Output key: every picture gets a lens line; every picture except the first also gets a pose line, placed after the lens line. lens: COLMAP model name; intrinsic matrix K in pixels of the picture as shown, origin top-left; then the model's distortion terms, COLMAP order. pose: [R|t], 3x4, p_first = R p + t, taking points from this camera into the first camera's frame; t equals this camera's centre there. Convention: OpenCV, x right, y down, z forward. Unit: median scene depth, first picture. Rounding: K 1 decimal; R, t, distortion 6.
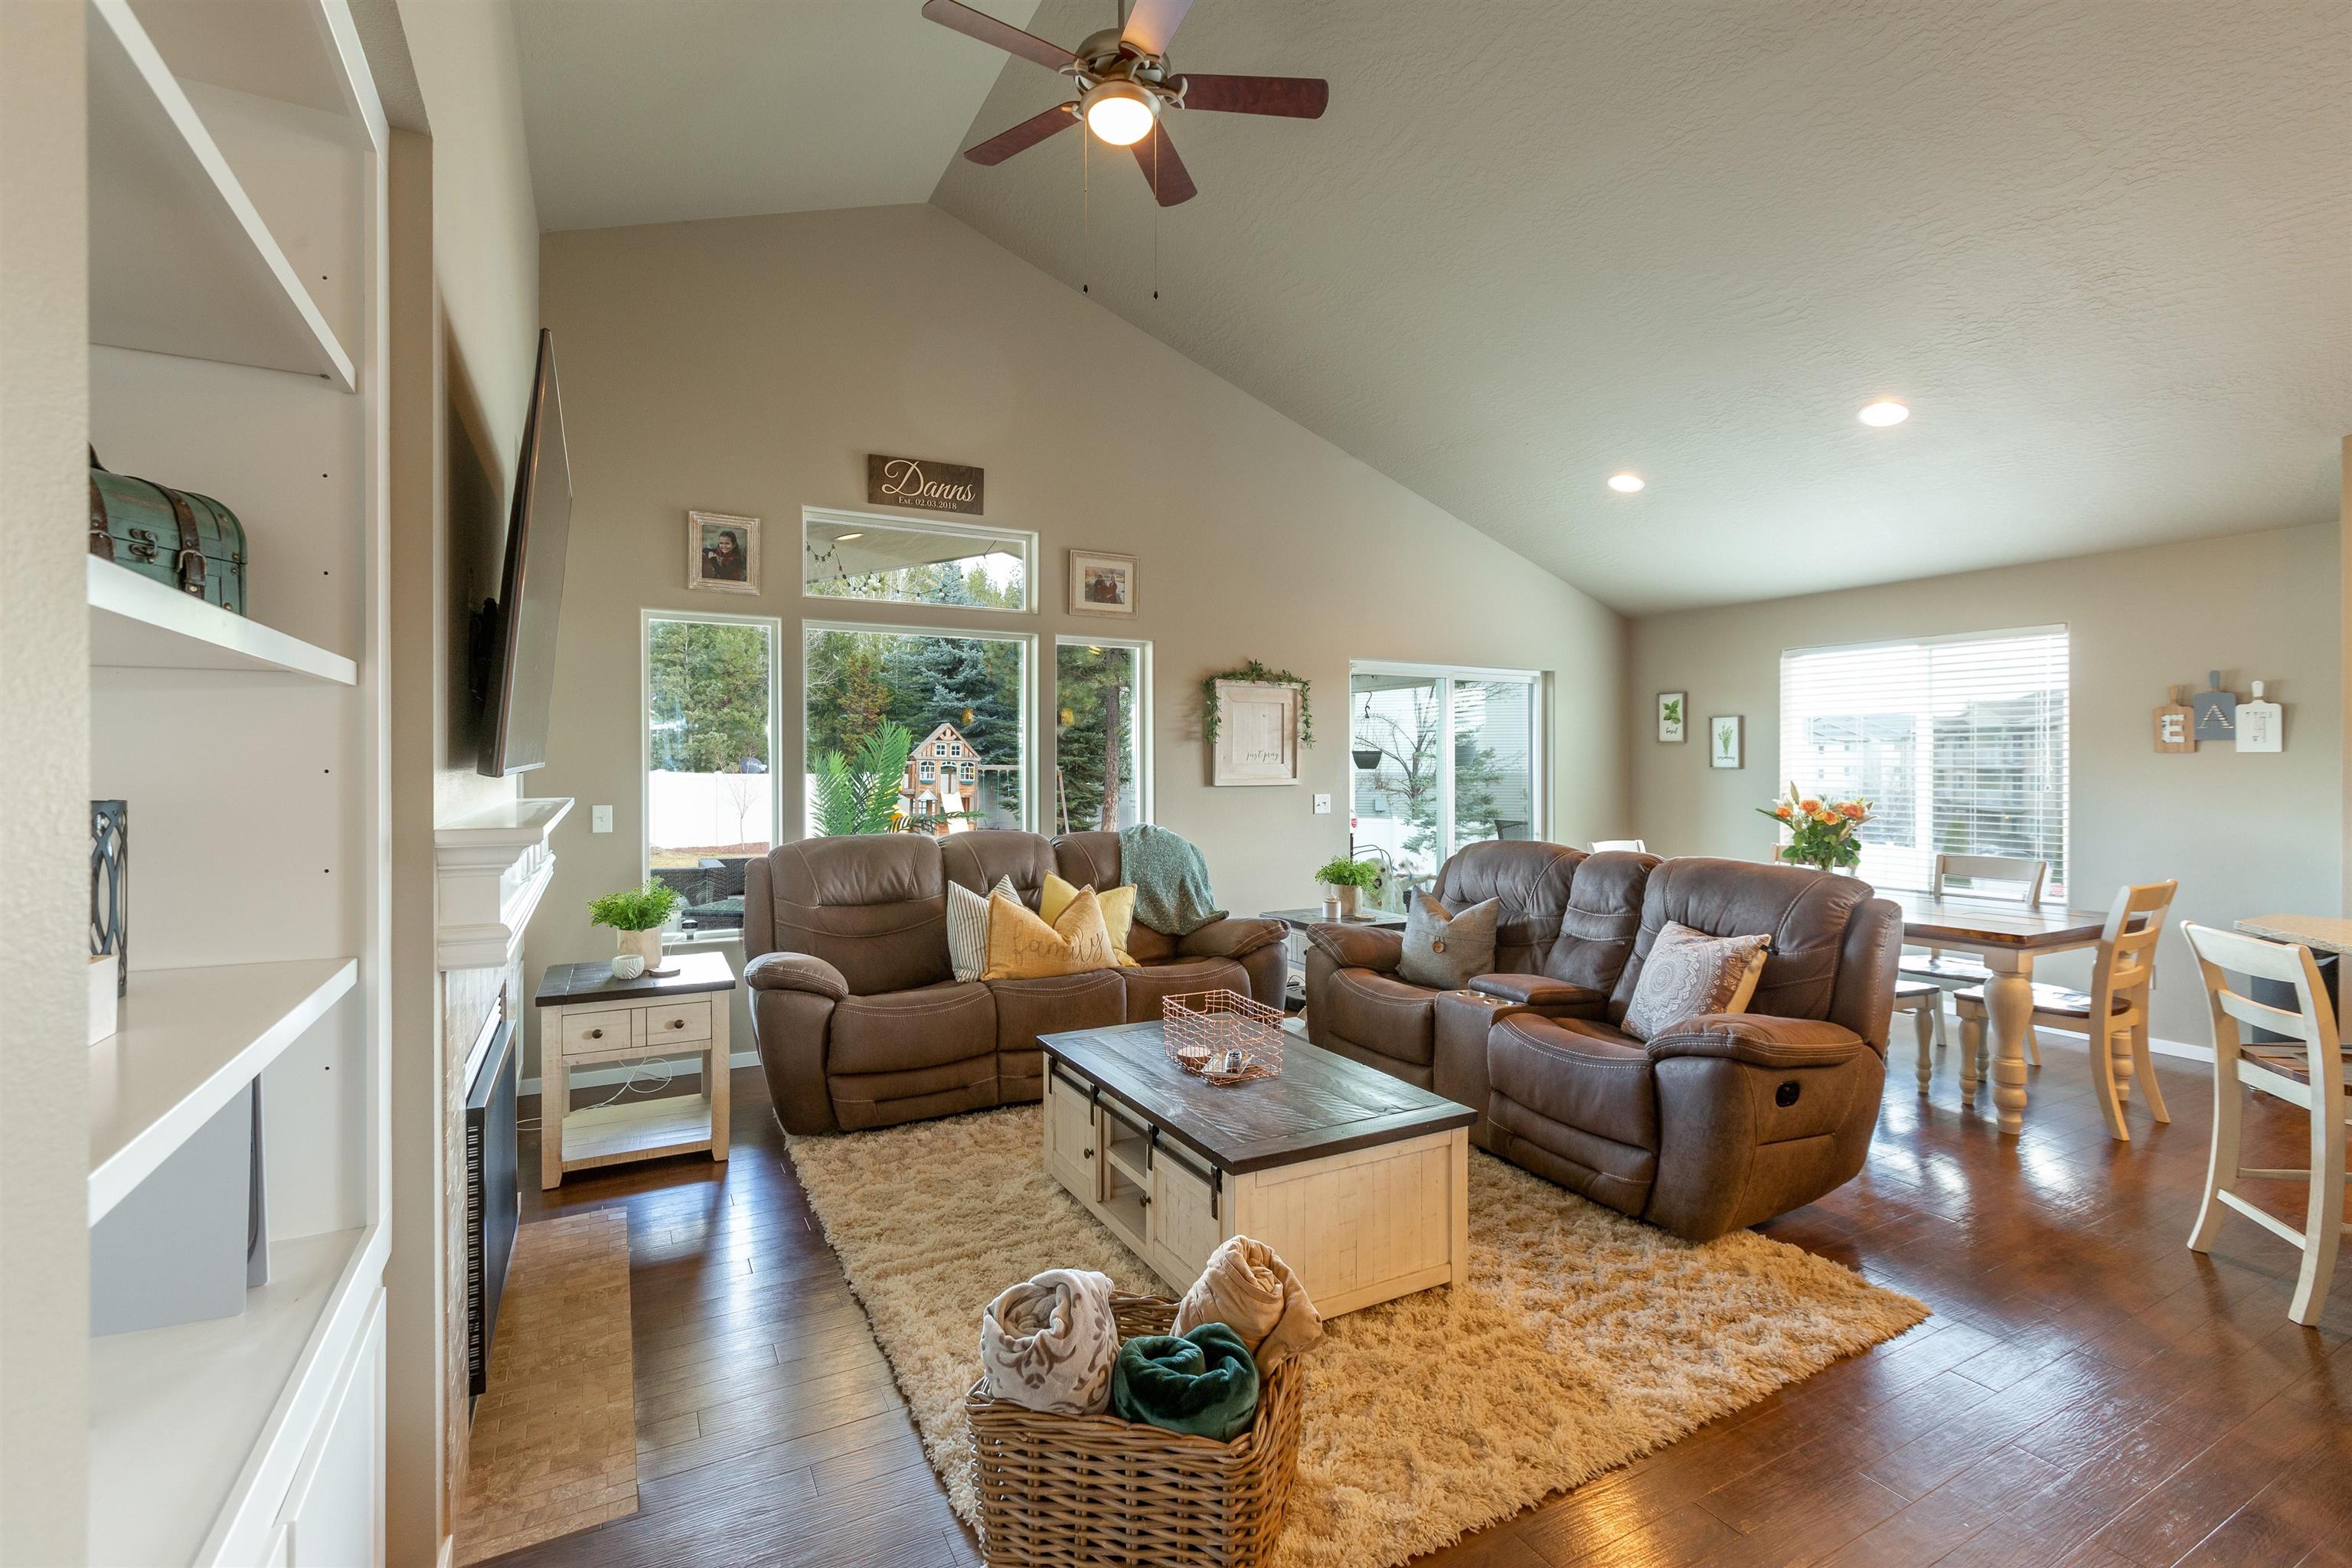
lens RADIAL K [[1063.2, 0, 1166.8], [0, 1063.2, 765.5], [0, 0, 1]] dist [0.002839, 0.000333]
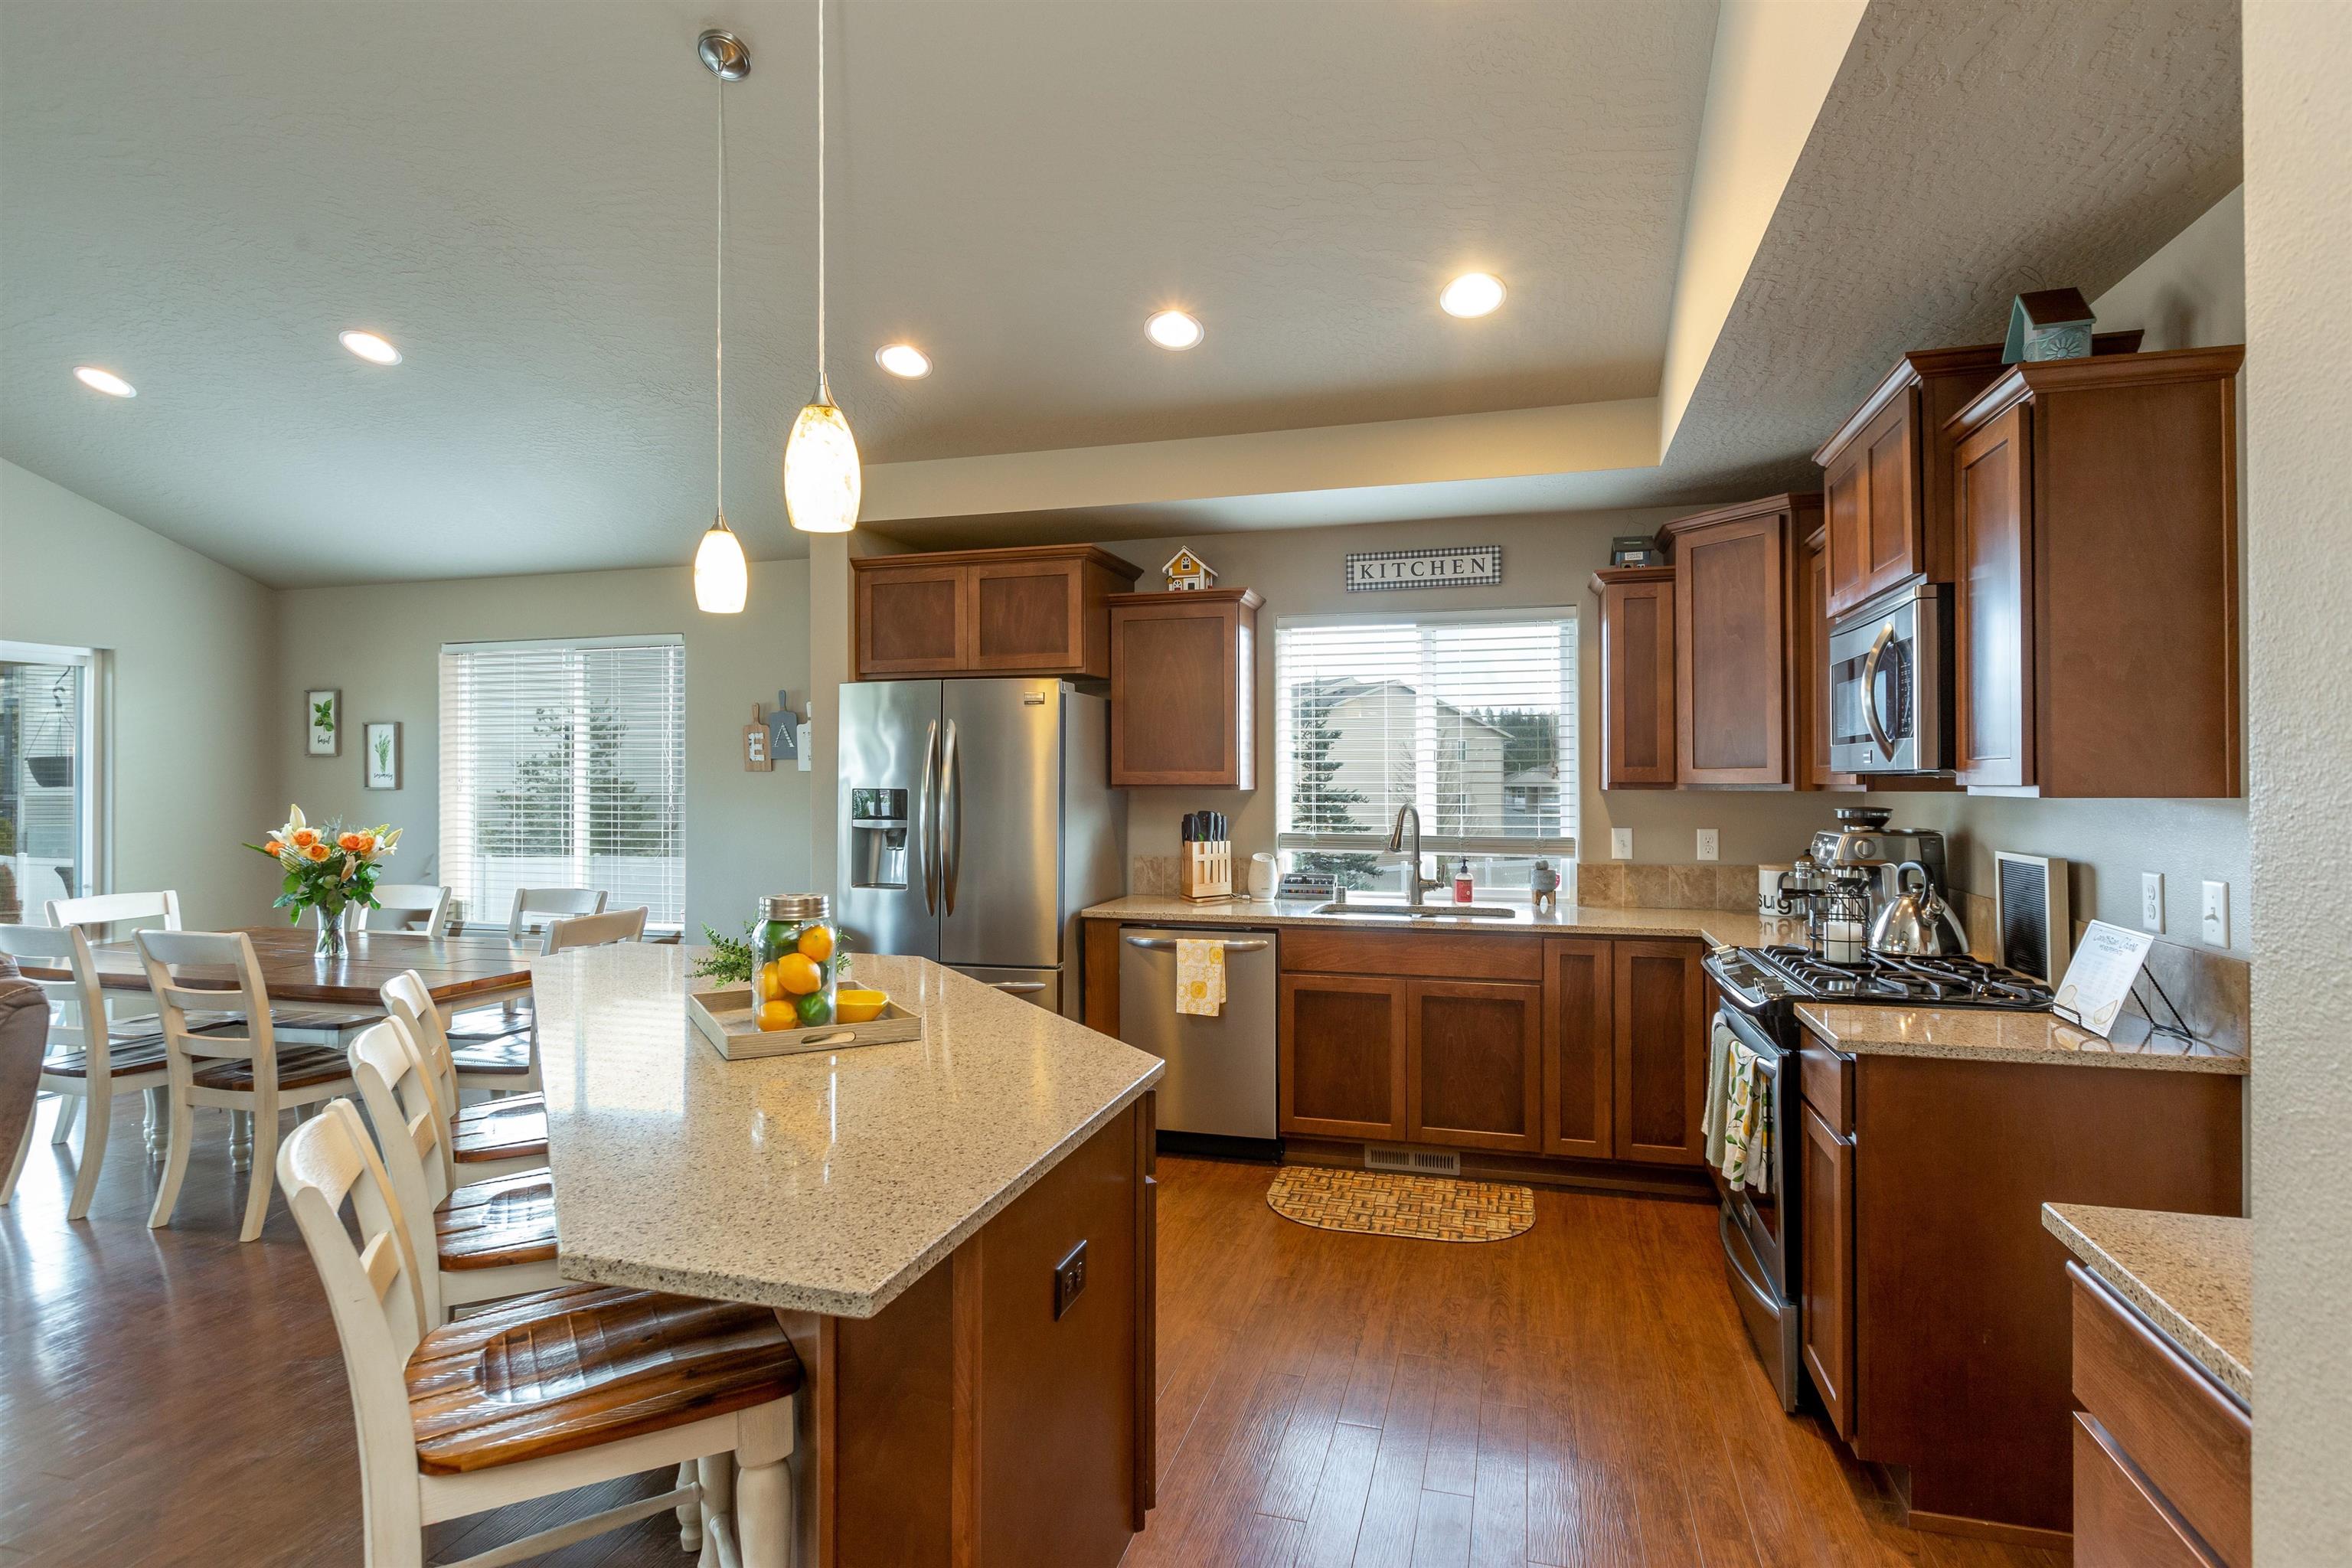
lens RADIAL K [[1201.5, 0, 1181.7], [0, 1201.5, 770.6], [0, 0, 1]] dist [0.001231, 0.001659]
pose [[0.696080, 0.004730, 0.717949, 0.565344], [0.002883, 0.999952, -0.009383, -0.001461], [-0.717959, 0.008601, 0.696032, -0.085708]]
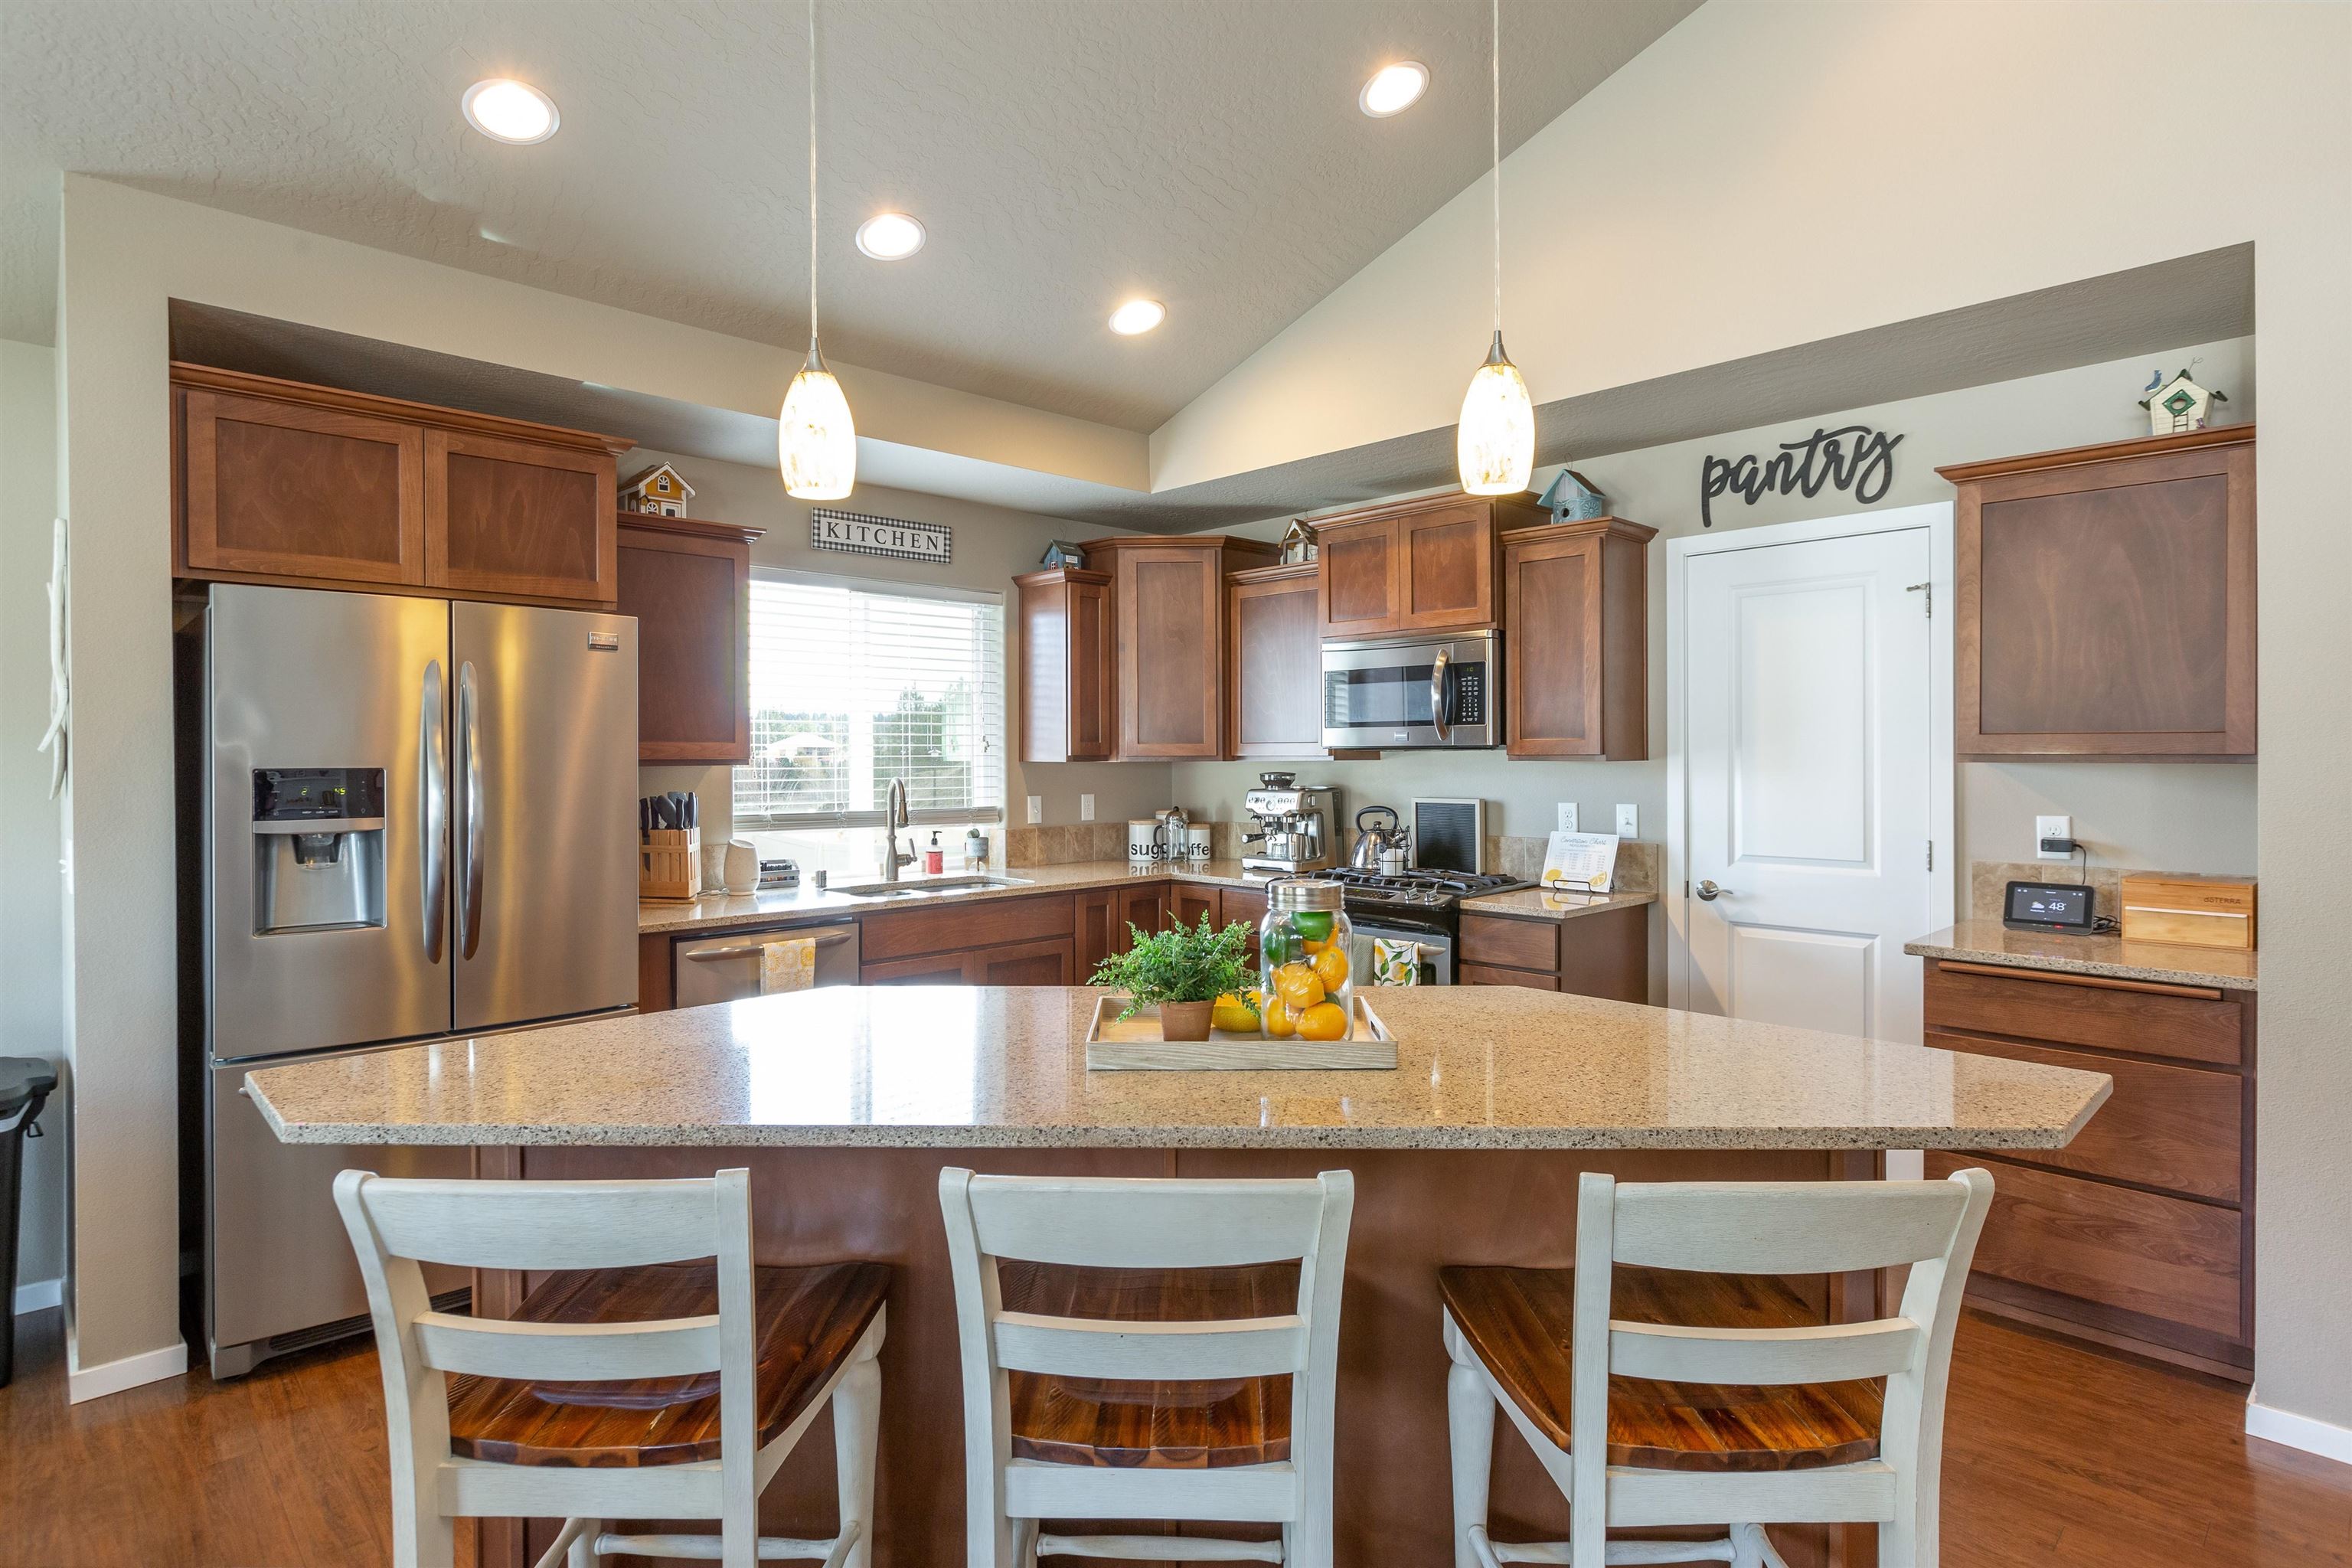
lens RADIAL K [[1211.5, 0, 1178.1], [0, 1211.5, 760.9], [0, 0, 1]] dist [0.000653, 0.000440]
pose [[-0.269979, -0.003969, 0.962858, 0.366891], [0.004124, 0.999978, 0.005279, -0.000139], [-0.962857, 0.005396, -0.269957, 0.663093]]
